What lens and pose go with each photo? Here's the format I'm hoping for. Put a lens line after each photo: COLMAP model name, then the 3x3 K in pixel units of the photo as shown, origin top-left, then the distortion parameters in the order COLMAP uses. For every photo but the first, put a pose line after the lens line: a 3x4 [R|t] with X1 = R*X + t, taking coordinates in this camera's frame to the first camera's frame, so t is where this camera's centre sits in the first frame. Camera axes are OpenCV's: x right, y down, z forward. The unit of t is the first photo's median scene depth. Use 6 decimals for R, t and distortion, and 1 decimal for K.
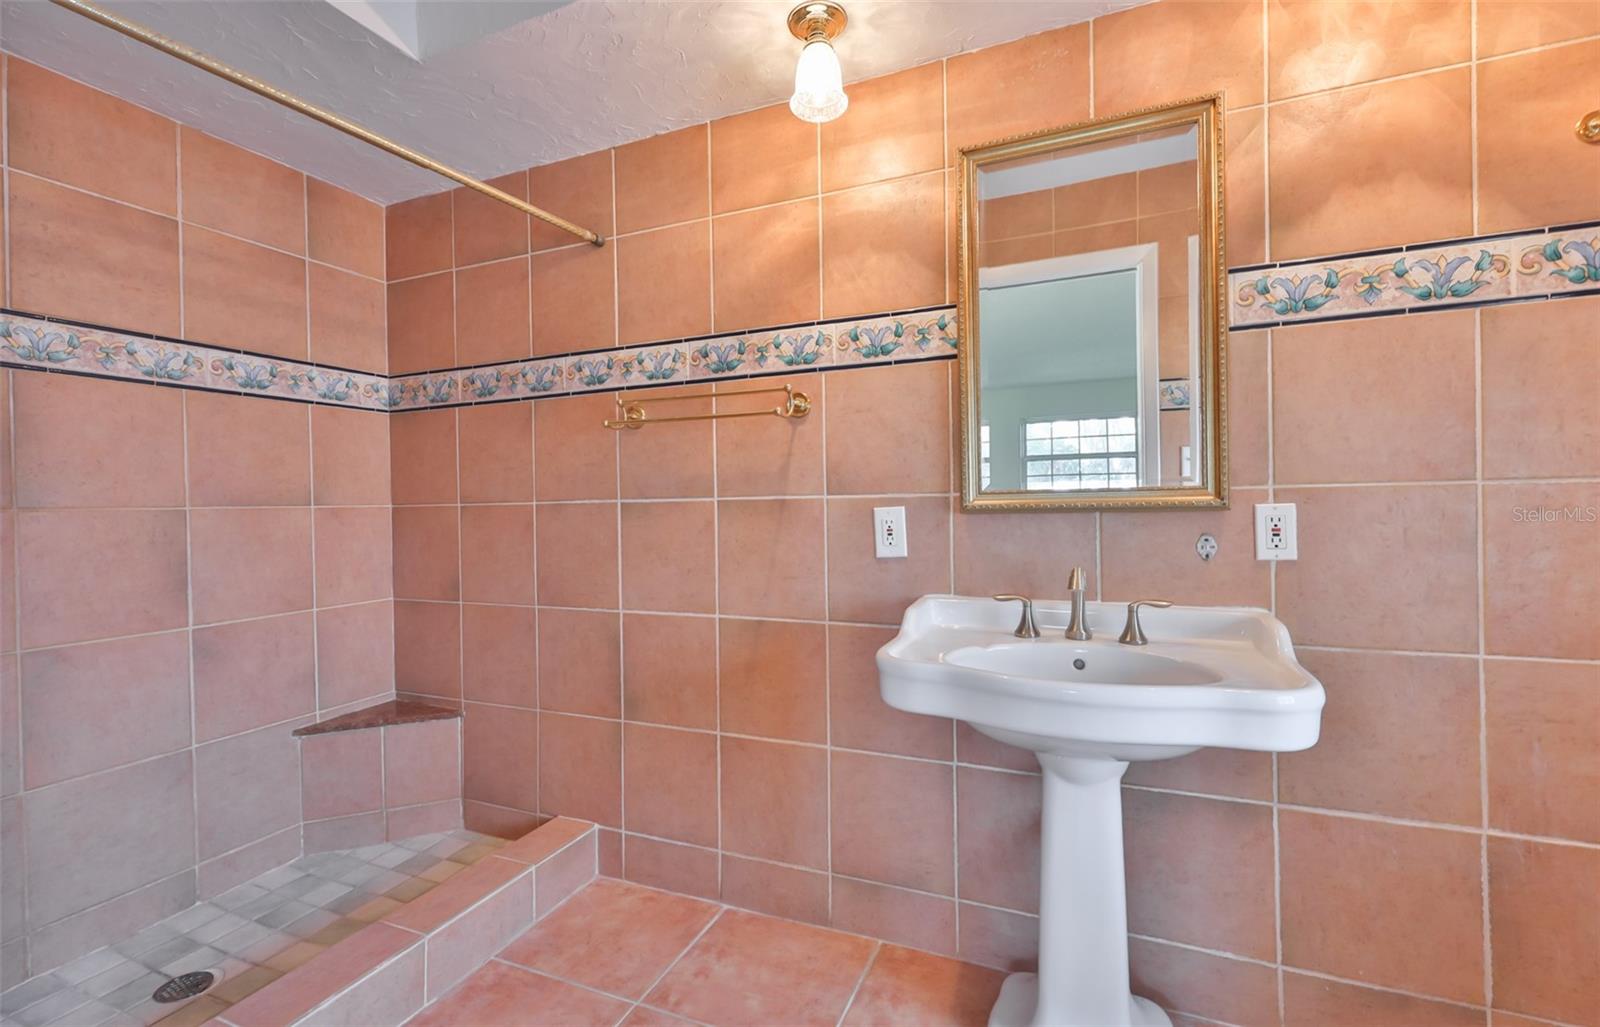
lens RADIAL K [[705.6, 0, 803.6], [0, 705.6, 500.2], [0, 0, 1]] dist [-0.000739, 0.001381]
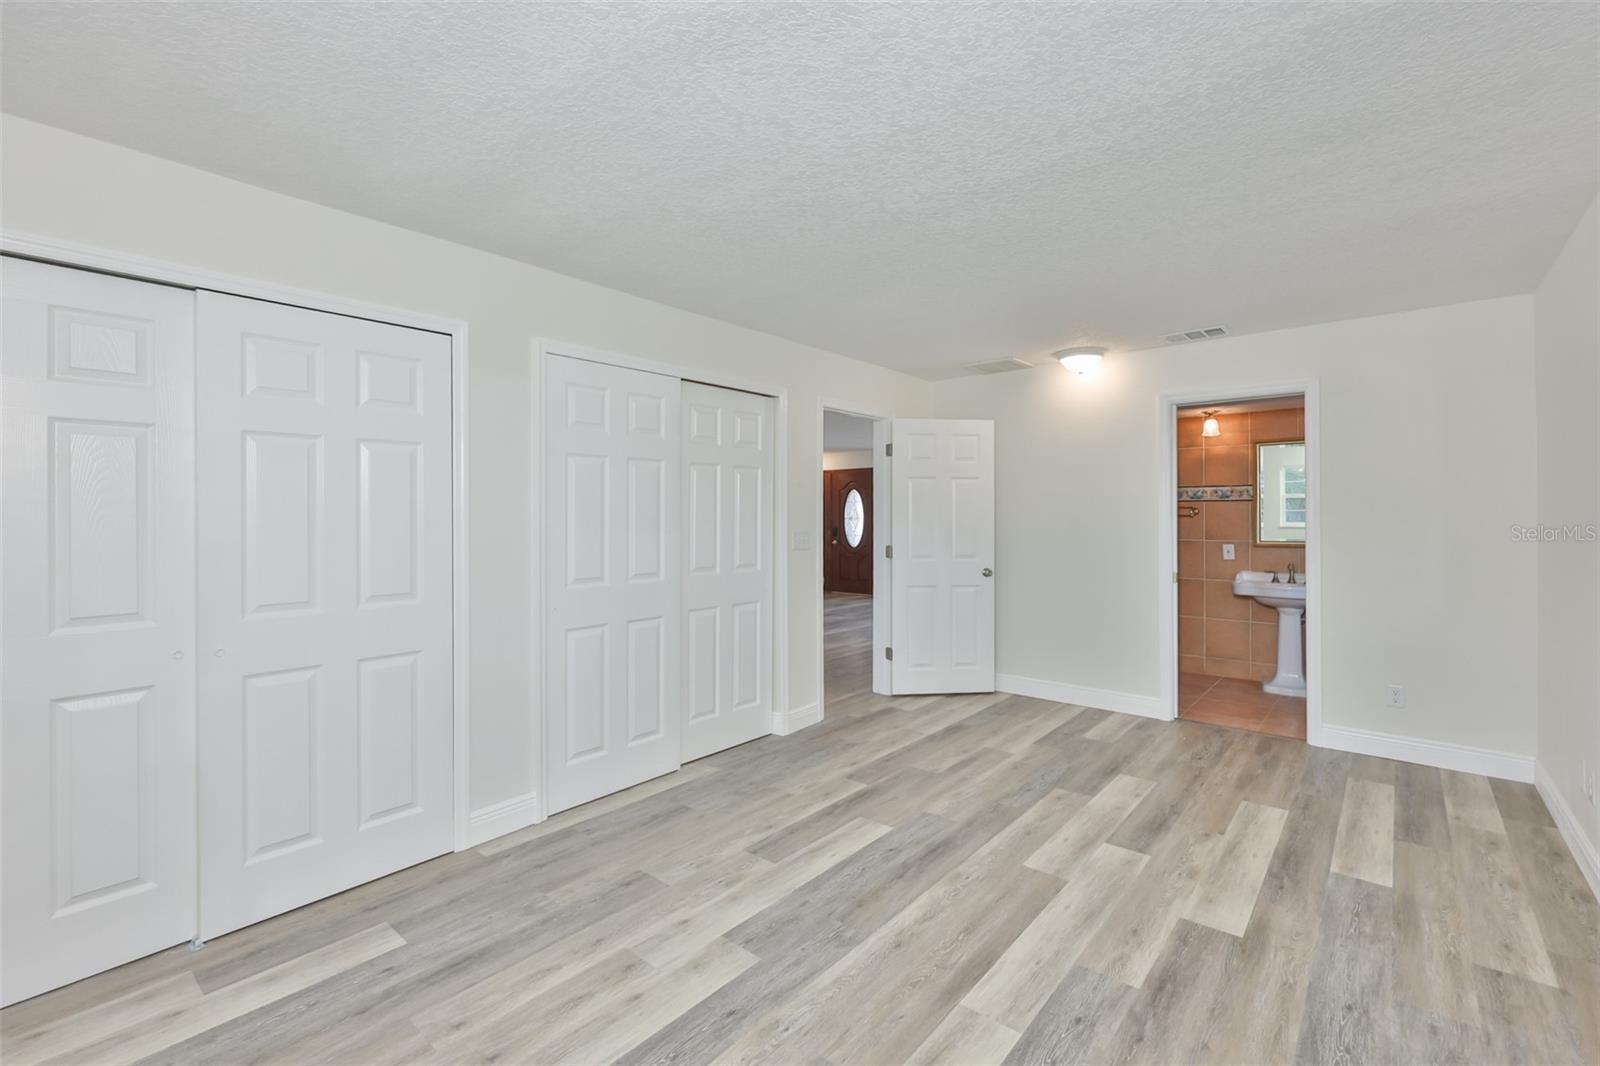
lens RADIAL K [[712.5, 0, 819.4], [0, 712.5, 517.3], [0, 0, 1]] dist [-0.009669, 0.001462]
pose [[0.966316, 0.012989, -0.257029, -0.893452], [-0.015832, 0.999834, -0.008995, -0.057785], [0.256869, 0.012762, 0.966362, -2.759805]]
